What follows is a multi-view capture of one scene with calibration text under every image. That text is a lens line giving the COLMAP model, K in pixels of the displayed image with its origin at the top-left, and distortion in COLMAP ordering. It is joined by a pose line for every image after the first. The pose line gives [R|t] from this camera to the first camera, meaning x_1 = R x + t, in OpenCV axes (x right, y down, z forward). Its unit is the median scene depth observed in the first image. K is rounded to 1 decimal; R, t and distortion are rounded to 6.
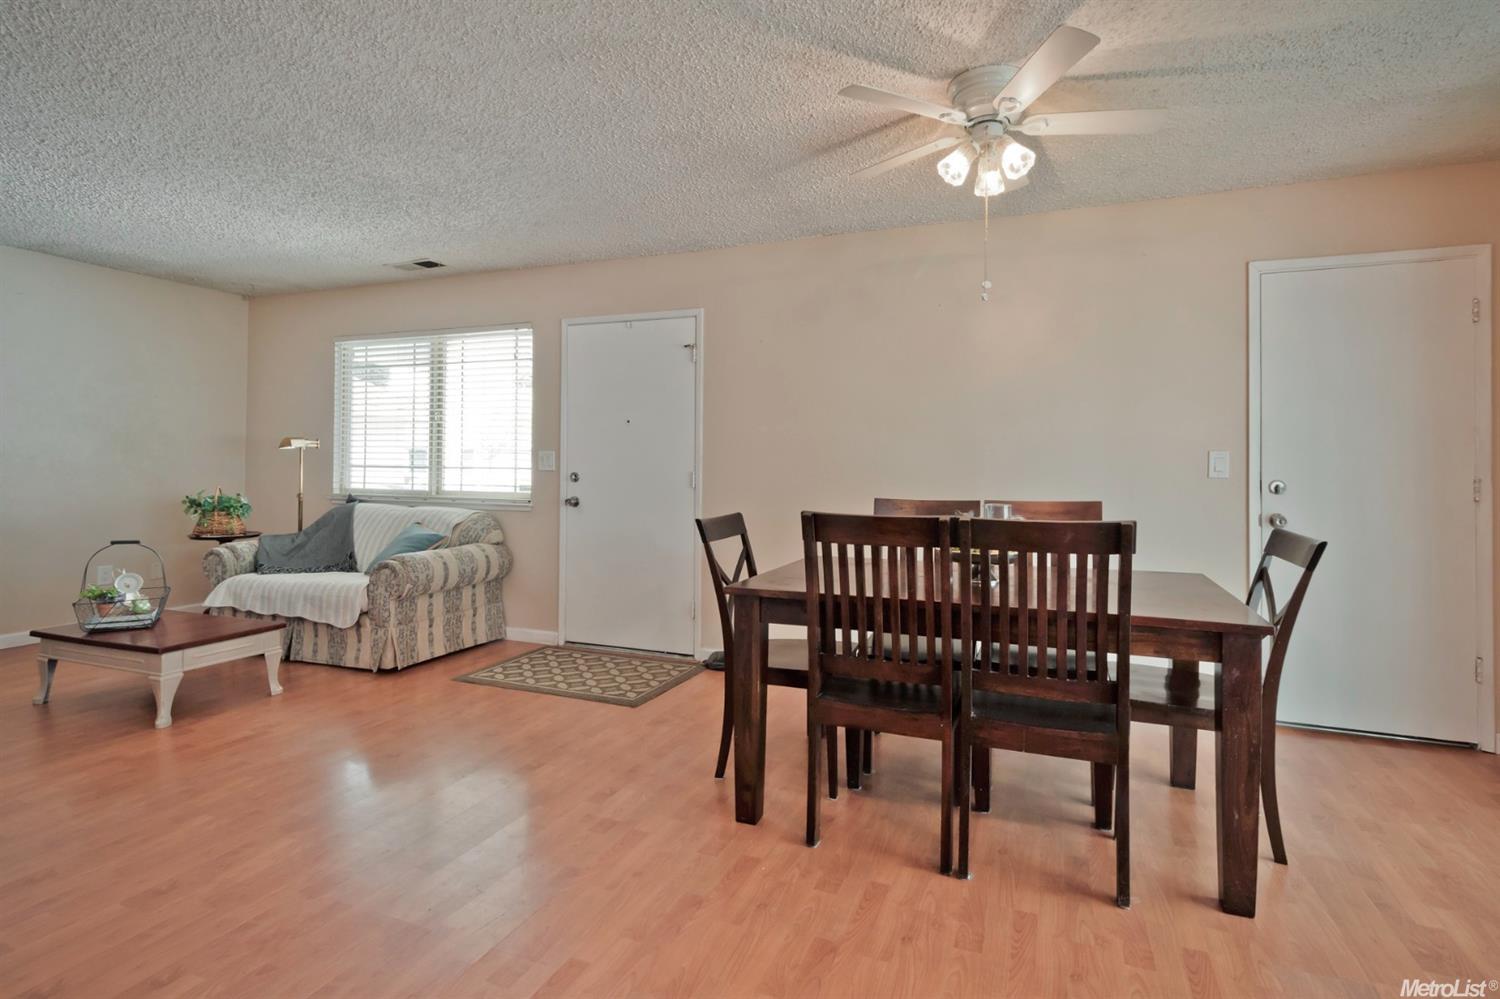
lens RADIAL K [[724.1, 0, 792.8], [0, 724.1, 459.0], [0, 0, 1]] dist [0.002555, 0.000889]
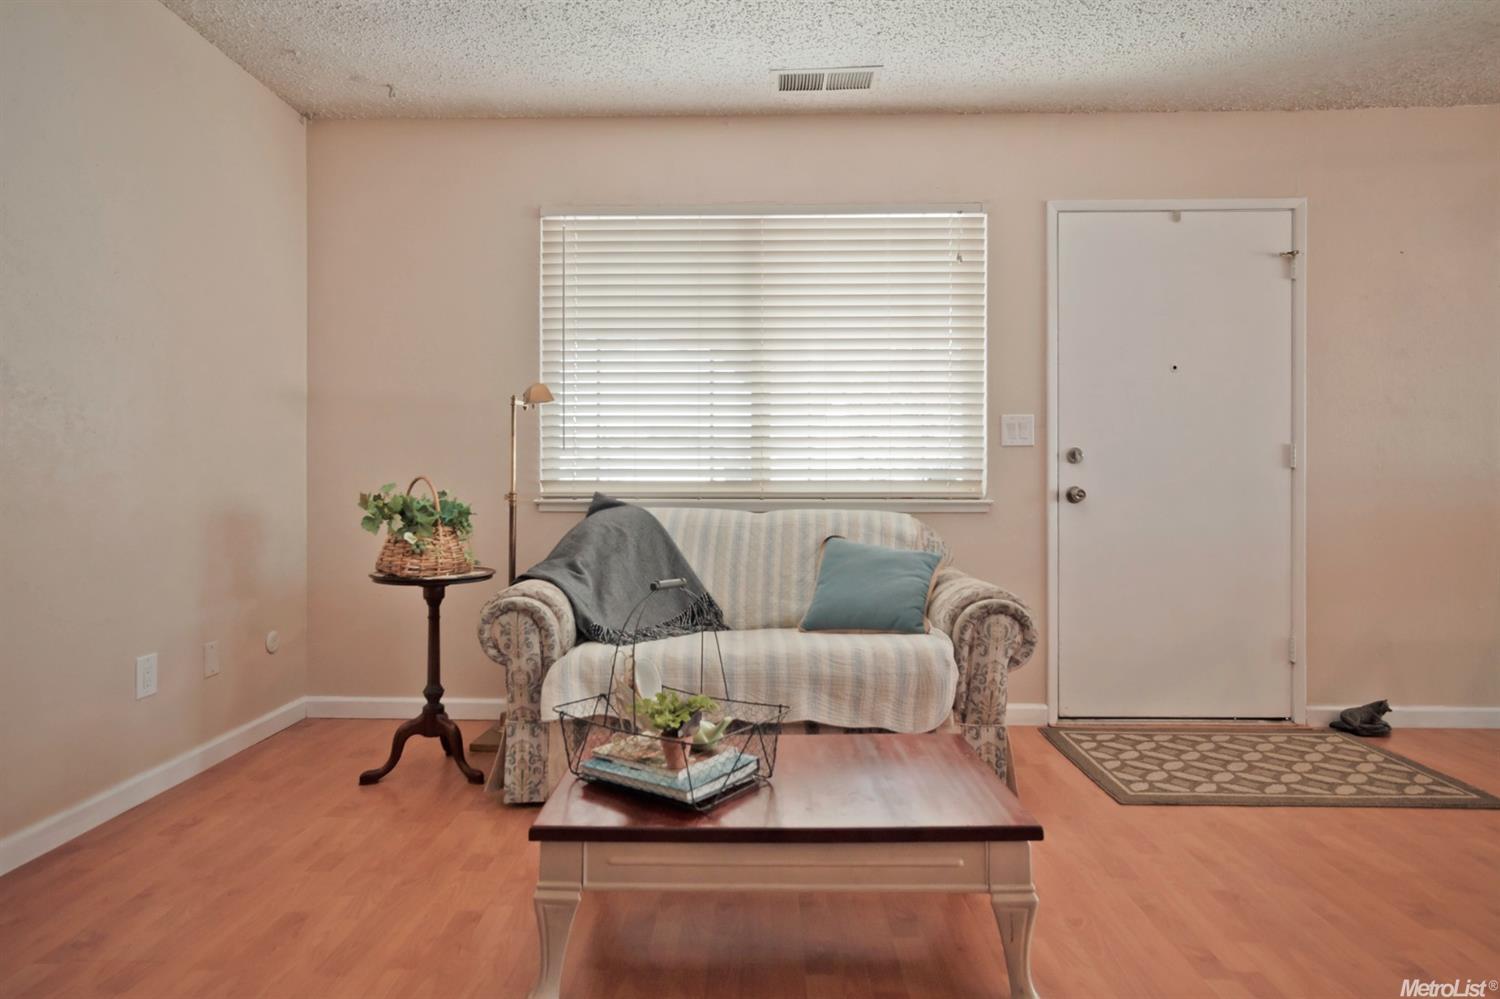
lens RADIAL K [[818.8, 0, 748.9], [0, 818.8, 492.6], [0, 0, 1]] dist [0.001836, -0.000092]
pose [[0.944362, -0.011829, 0.328694, -0.869483], [0.005893, 0.999801, 0.019050, 0.045354], [-0.328854, -0.016053, 0.944244, 0.457814]]
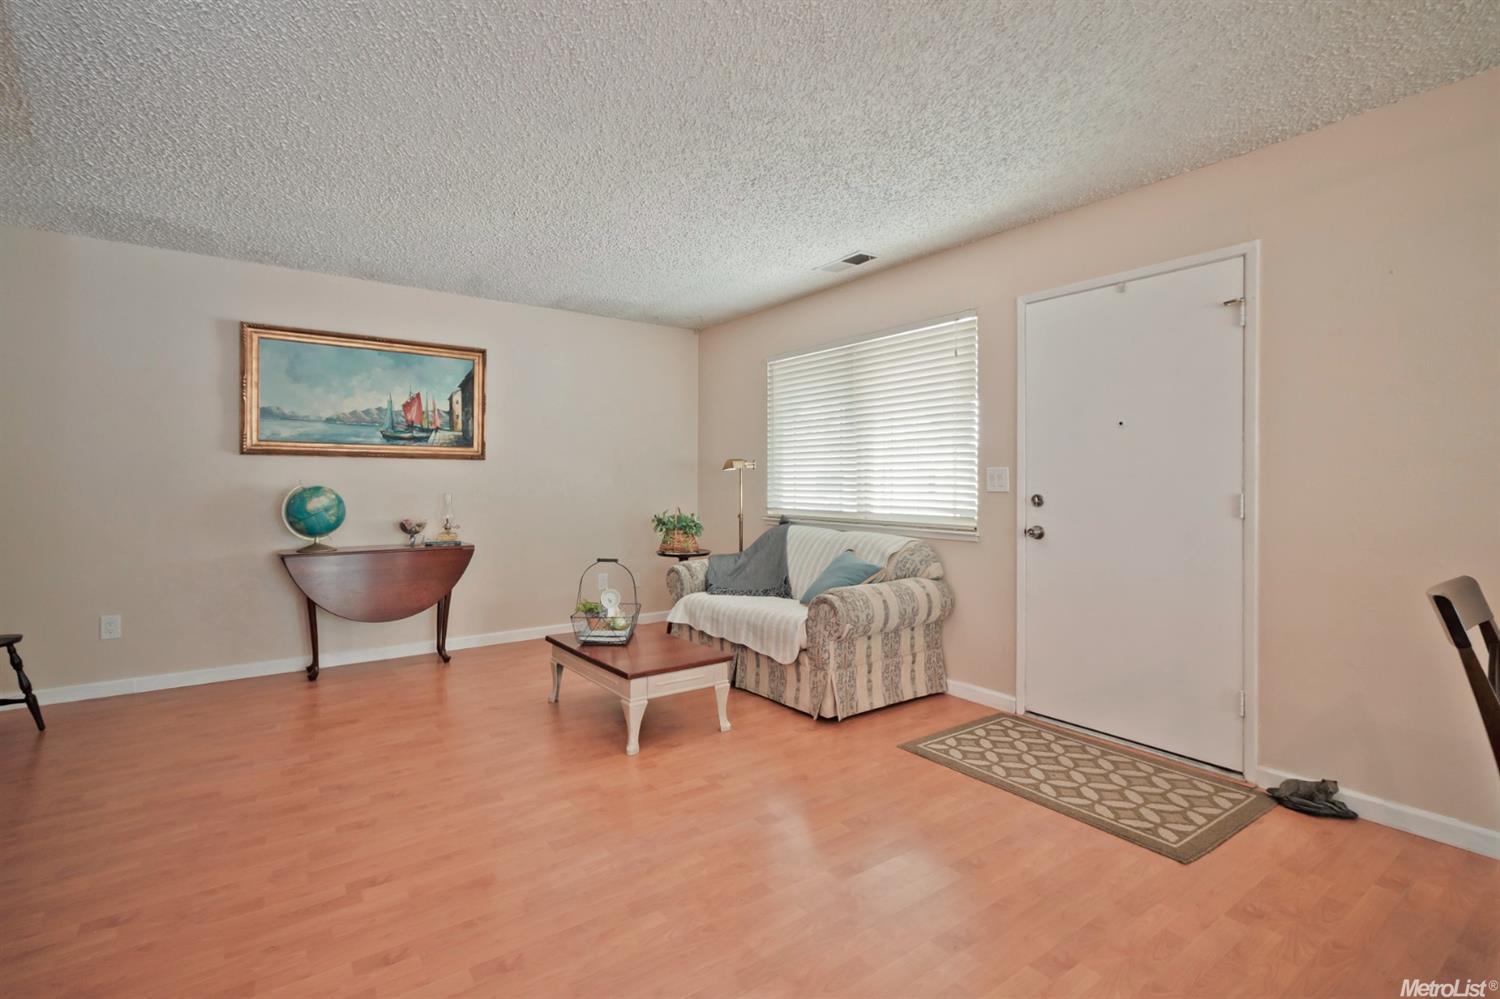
lens RADIAL K [[694.9, 0, 732.6], [0, 694.9, 486.2], [0, 0, 1]] dist [-0.000315, 0.000045]
pose [[0.825239, -0.005089, -0.564760, -0.164051], [0.011407, 0.999906, 0.007657, 0.000679], [0.564668, -0.012761, 0.825220, 0.225458]]
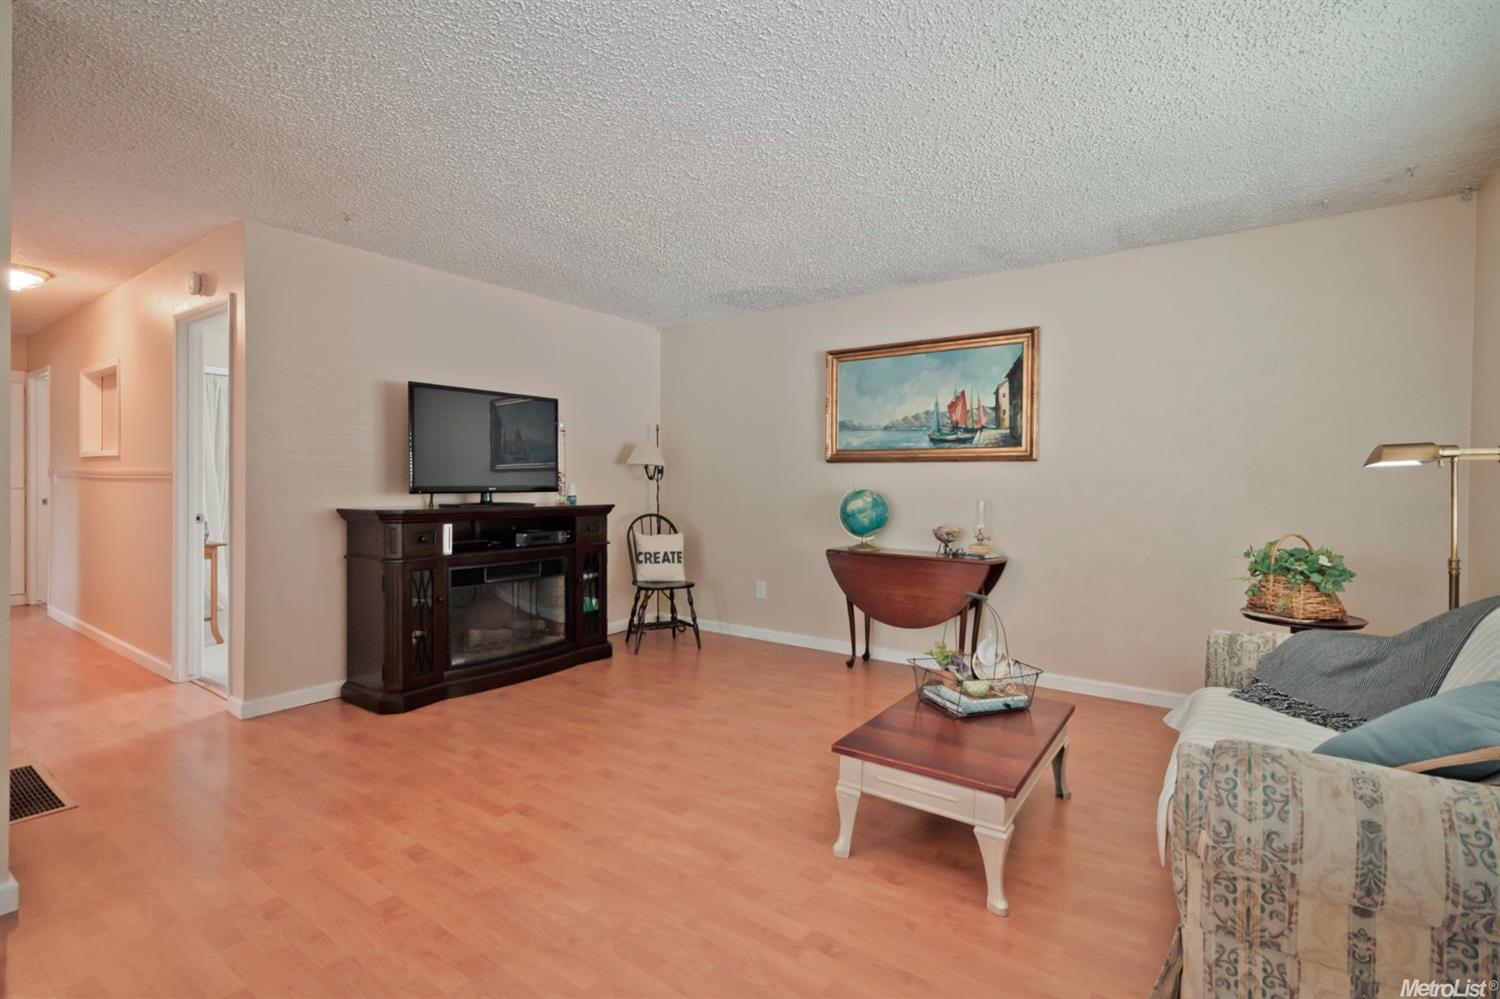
lens RADIAL K [[695.3, 0, 747.3], [0, 695.3, 492.1], [0, 0, 1]] dist [-0.000889, -0.000149]
pose [[-0.273492, -0.001307, -0.961873, -0.129198], [-0.003615, 0.999993, -0.000331, 0.005715], [0.961867, 0.003387, -0.273495, 0.814611]]
